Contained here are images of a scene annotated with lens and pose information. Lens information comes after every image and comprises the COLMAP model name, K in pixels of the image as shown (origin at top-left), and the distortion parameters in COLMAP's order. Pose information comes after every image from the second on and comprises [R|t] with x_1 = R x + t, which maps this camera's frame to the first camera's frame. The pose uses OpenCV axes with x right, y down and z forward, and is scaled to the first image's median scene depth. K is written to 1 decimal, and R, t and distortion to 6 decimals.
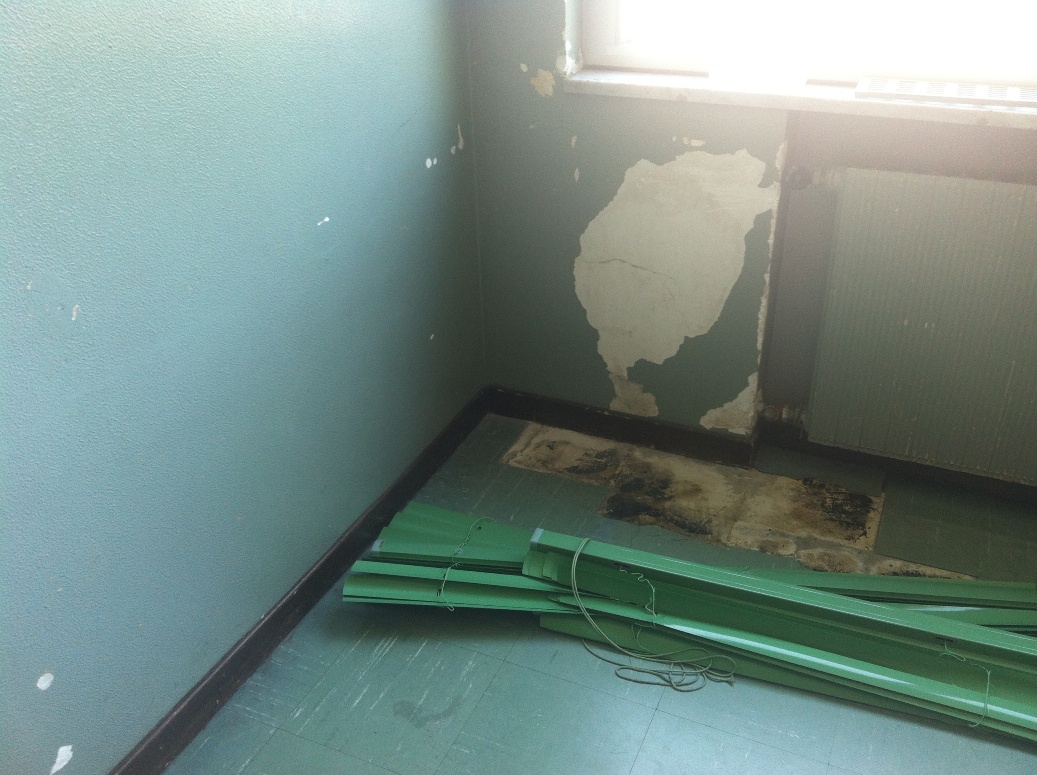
lens RADIAL K [[1016.2, 0, 518.5], [0, 1016.2, 387.5], [0, 0, 1]] dist [0.124405, -0.285809]
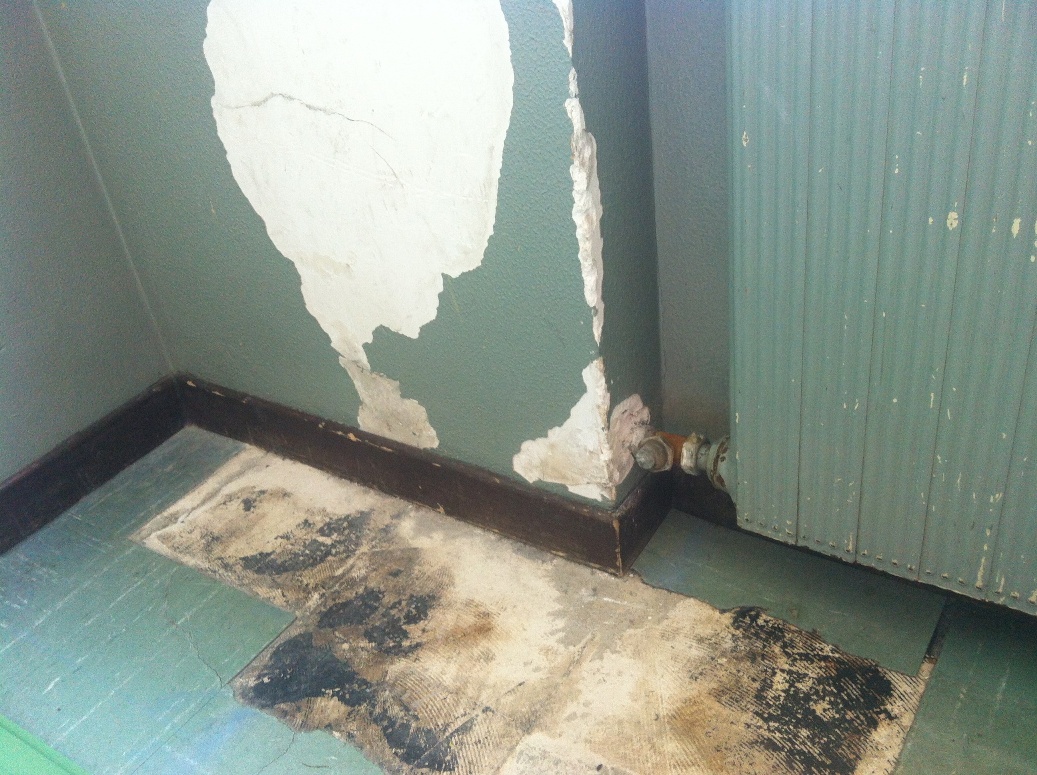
lens RADIAL K [[1016.2, 0, 518.5], [0, 1016.2, 387.5], [0, 0, 1]] dist [0.124405, -0.285809]
pose [[0.981946, 0.002867, -0.189140, 0.270122], [0.008421, 0.998231, 0.058850, -0.027321], [0.188974, -0.059380, 0.980185, 0.578755]]
